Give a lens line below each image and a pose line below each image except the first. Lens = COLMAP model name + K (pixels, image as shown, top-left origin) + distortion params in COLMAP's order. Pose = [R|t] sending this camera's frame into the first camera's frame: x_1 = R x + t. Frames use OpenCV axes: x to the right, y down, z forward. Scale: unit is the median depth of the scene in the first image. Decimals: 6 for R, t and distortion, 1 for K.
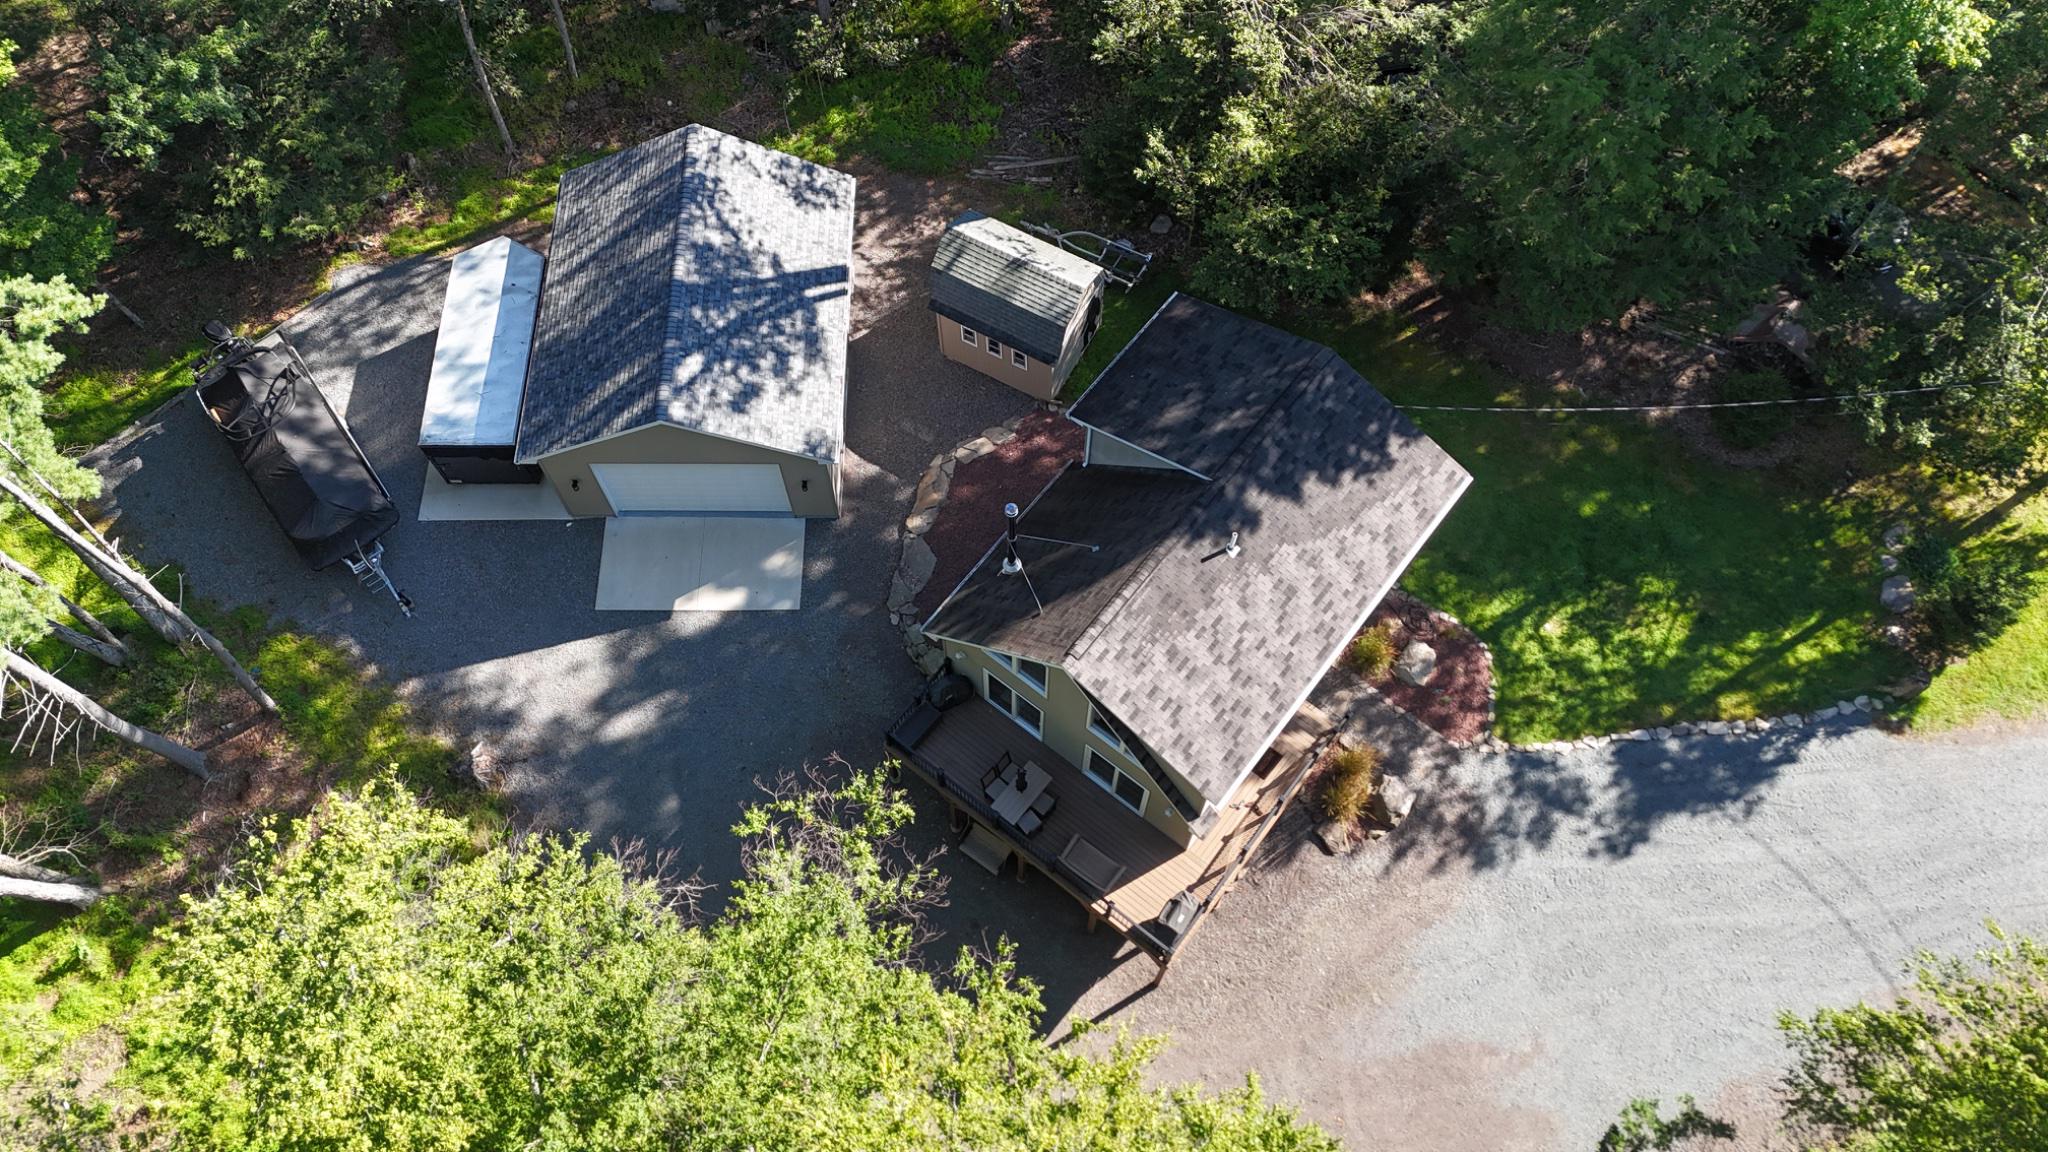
lens RADIAL K [[1472.3, 0, 1024.0], [0, 1472.3, 576.0], [0, 0, 1]] dist [0.059902, -0.000288]
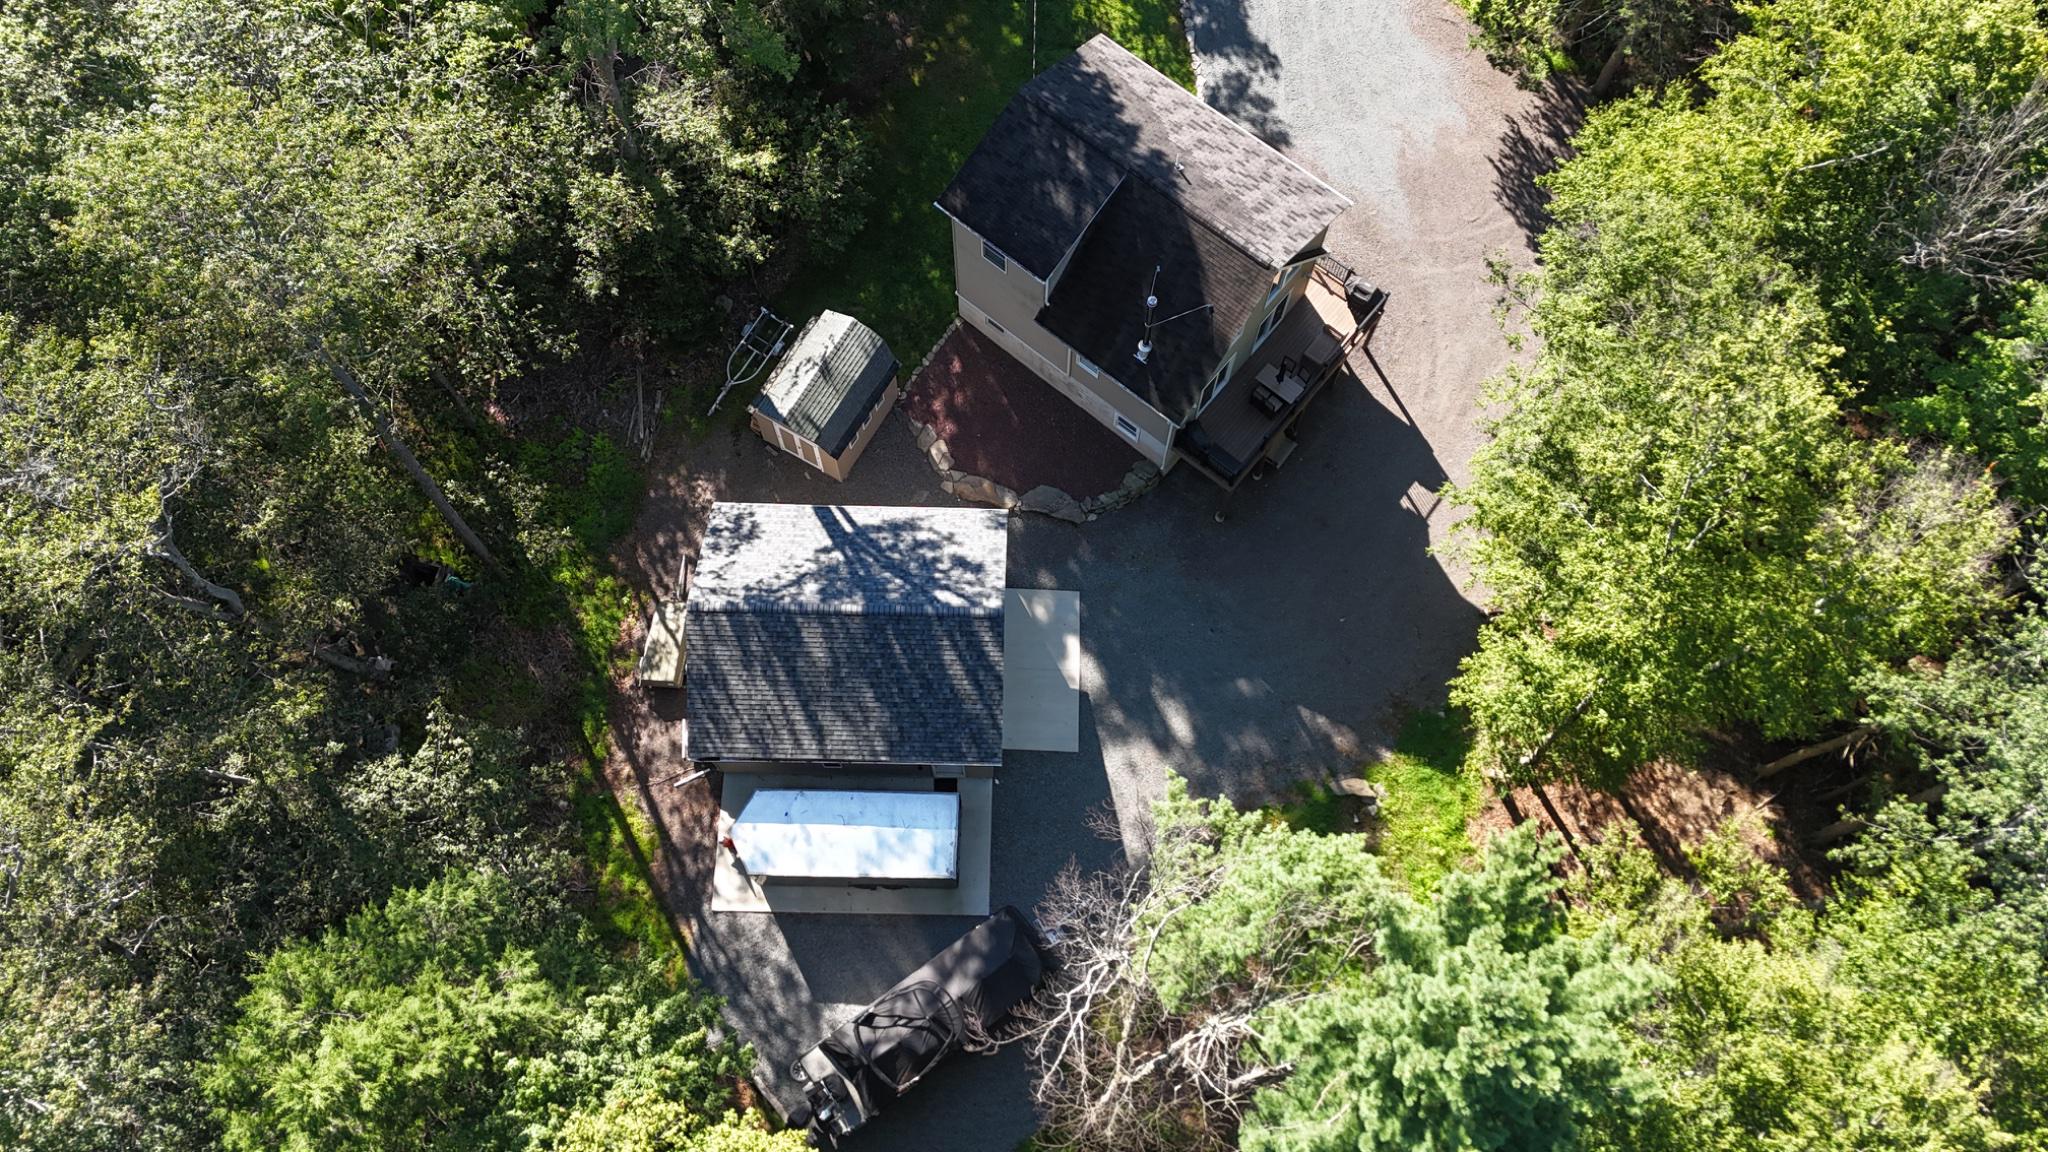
lens RADIAL K [[1472.3, 0, 1024.0], [0, 1472.3, 576.0], [0, 0, 1]] dist [0.059902, -0.000288]
pose [[0.025271, -0.943175, 0.331334, -0.562973], [0.904914, 0.162437, 0.393376, -0.520078], [-0.424843, 0.289888, 0.857598, -0.031048]]
